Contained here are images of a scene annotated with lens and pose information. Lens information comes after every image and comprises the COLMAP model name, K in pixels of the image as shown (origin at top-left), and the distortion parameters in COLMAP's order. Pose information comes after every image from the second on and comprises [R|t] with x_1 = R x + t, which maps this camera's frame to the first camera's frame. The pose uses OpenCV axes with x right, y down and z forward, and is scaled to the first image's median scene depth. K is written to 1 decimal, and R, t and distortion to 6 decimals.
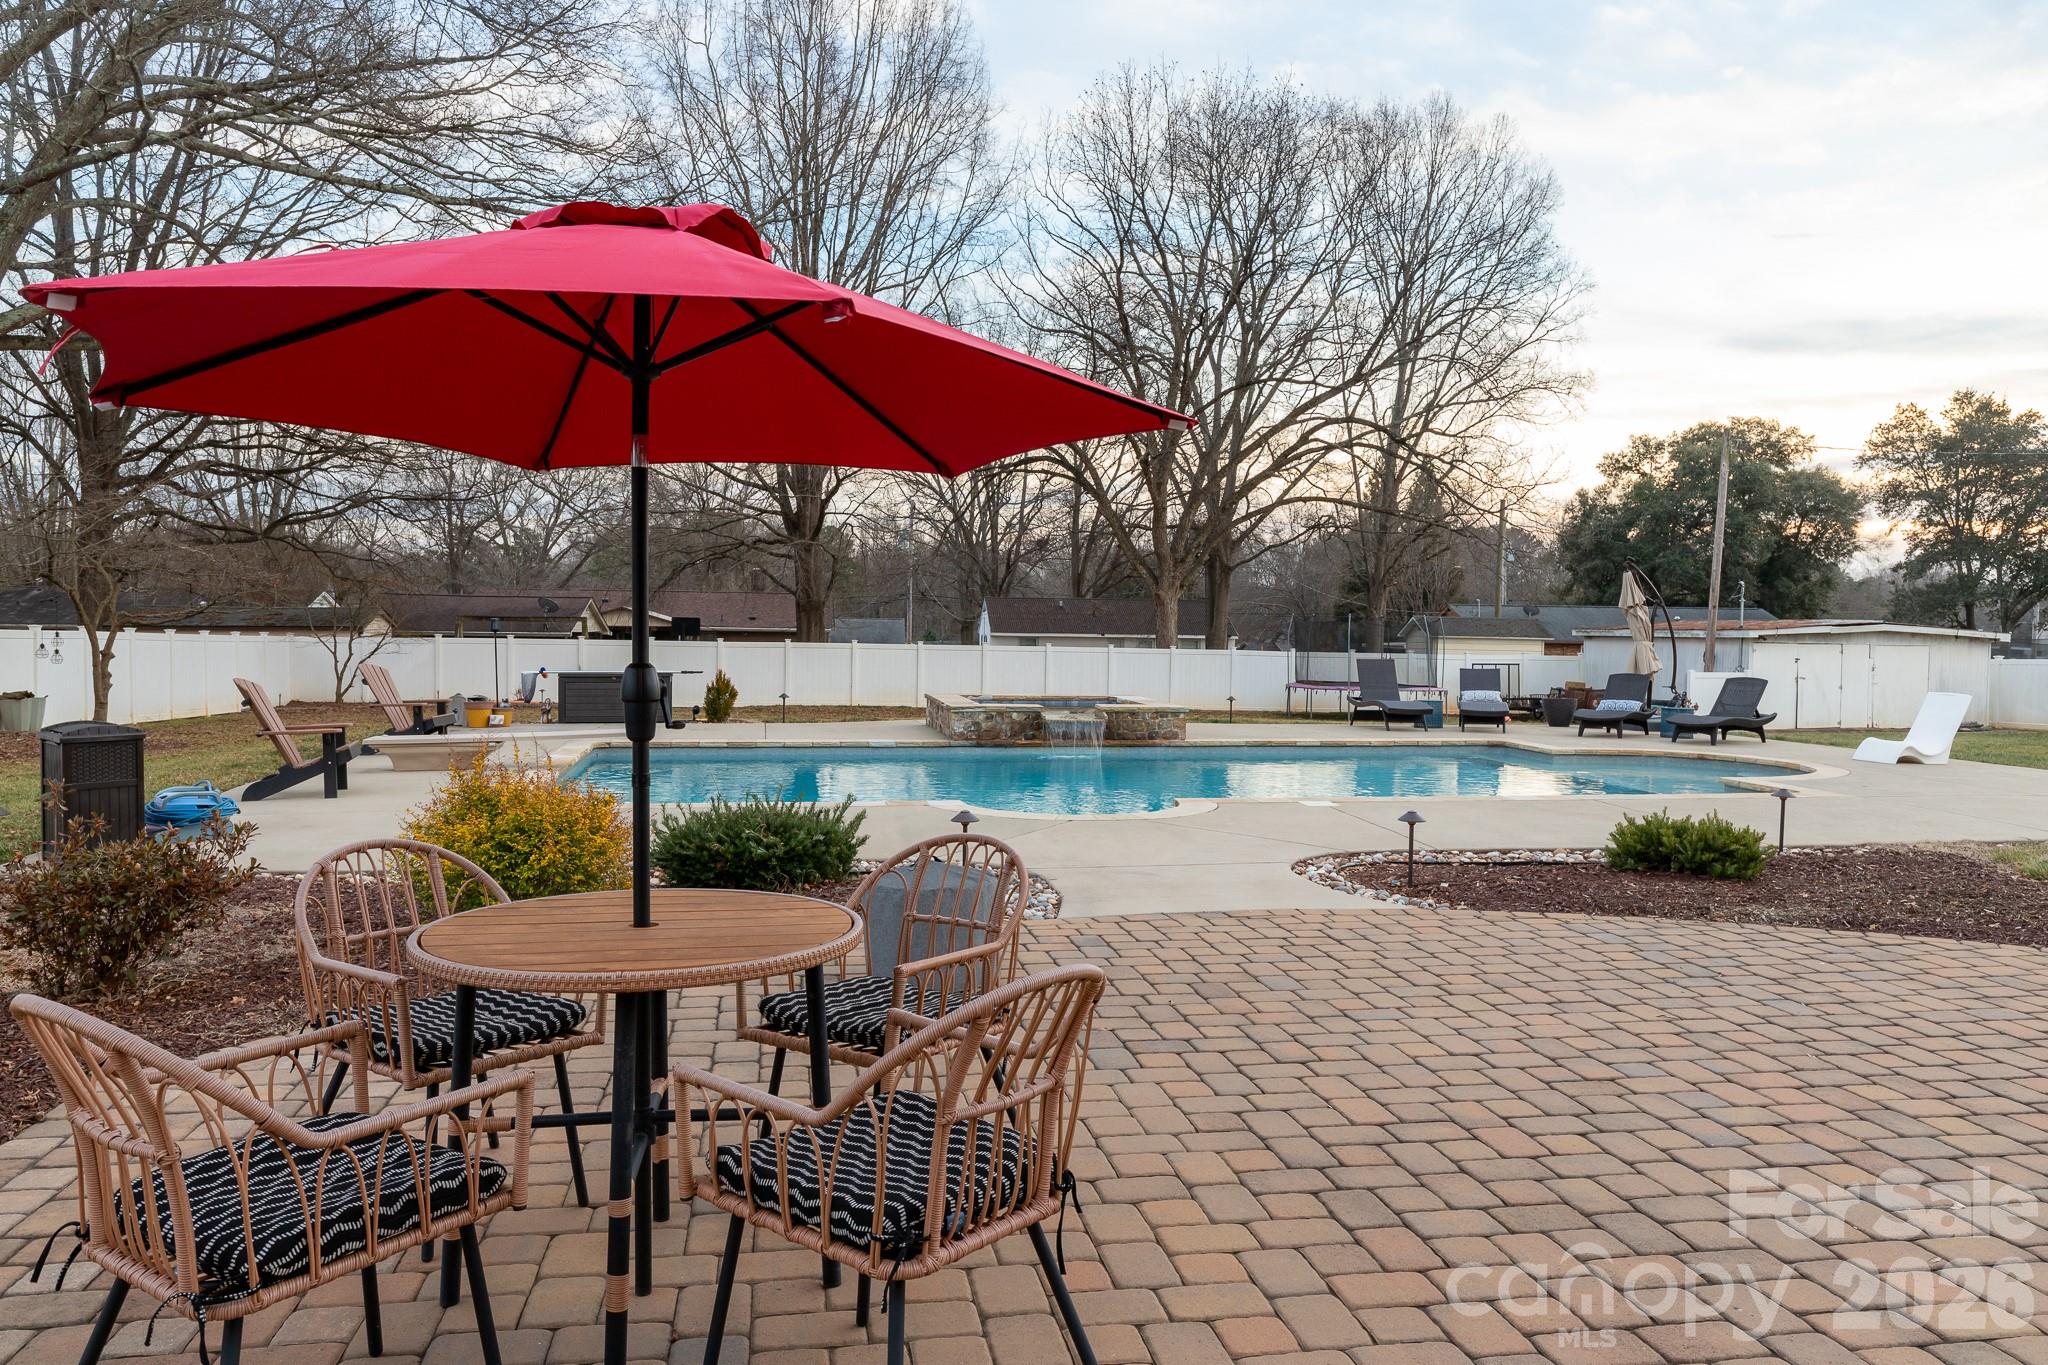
lens RADIAL K [[1470.4, 0, 1015.6], [0, 1470.4, 674.3], [0, 0, 1]] dist [-0.022318, -0.003055]
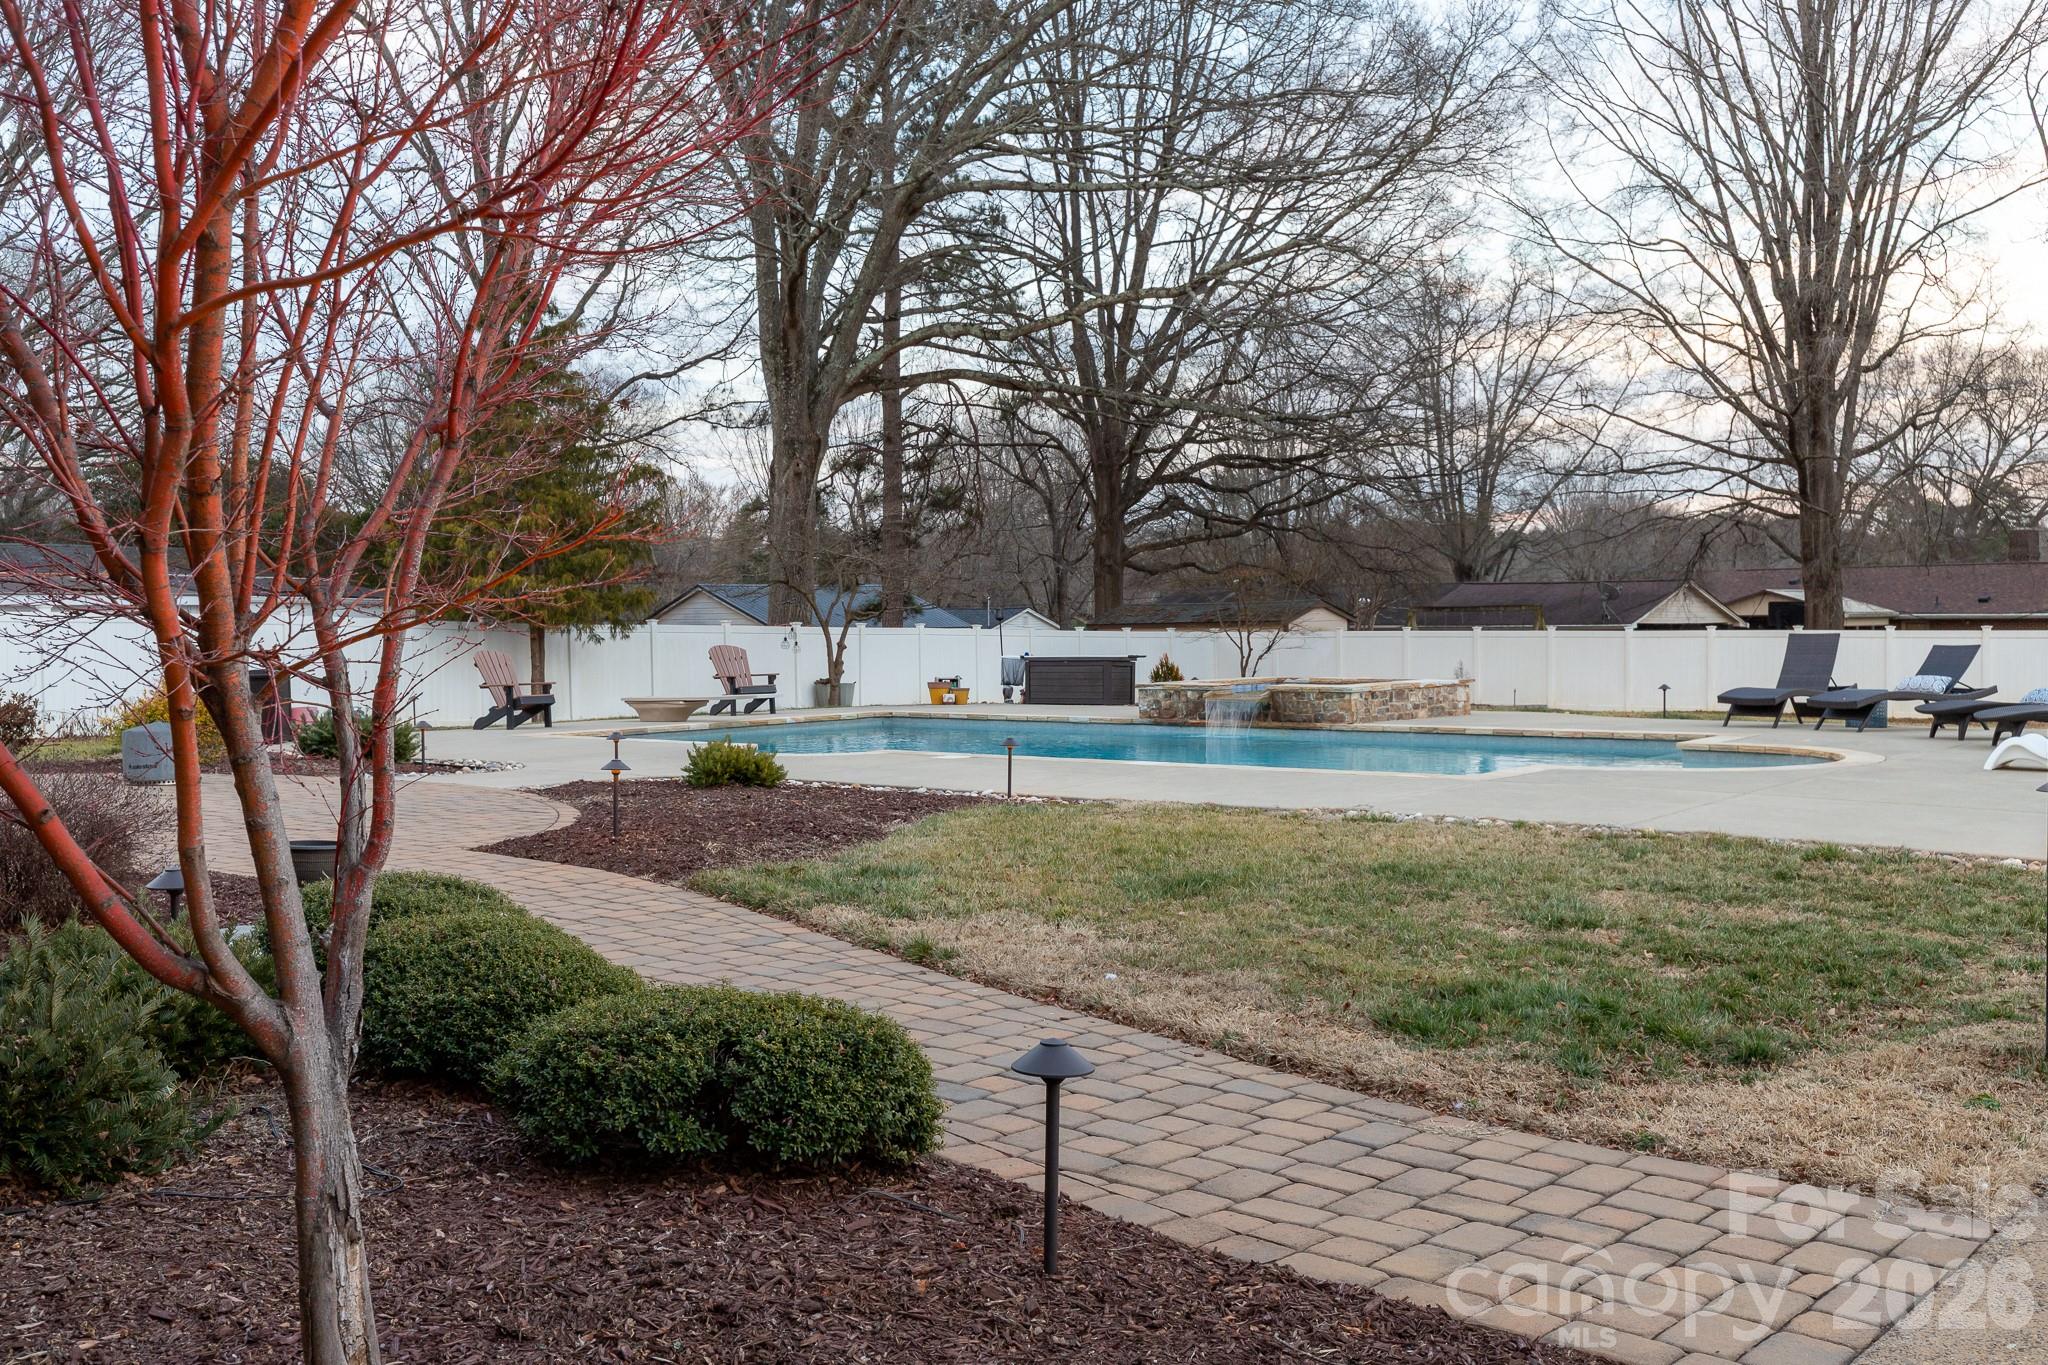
lens RADIAL K [[2001.0, 0, 1030.2], [0, 2001.0, 682.6], [0, 0, 1]] dist [0.001968, 0.000000]
pose [[0.659160, 0.003537, -0.751995, 0.315825], [-0.006677, 0.999977, -0.001149, 0.007512], [0.751973, 0.005778, 0.659168, 0.011328]]
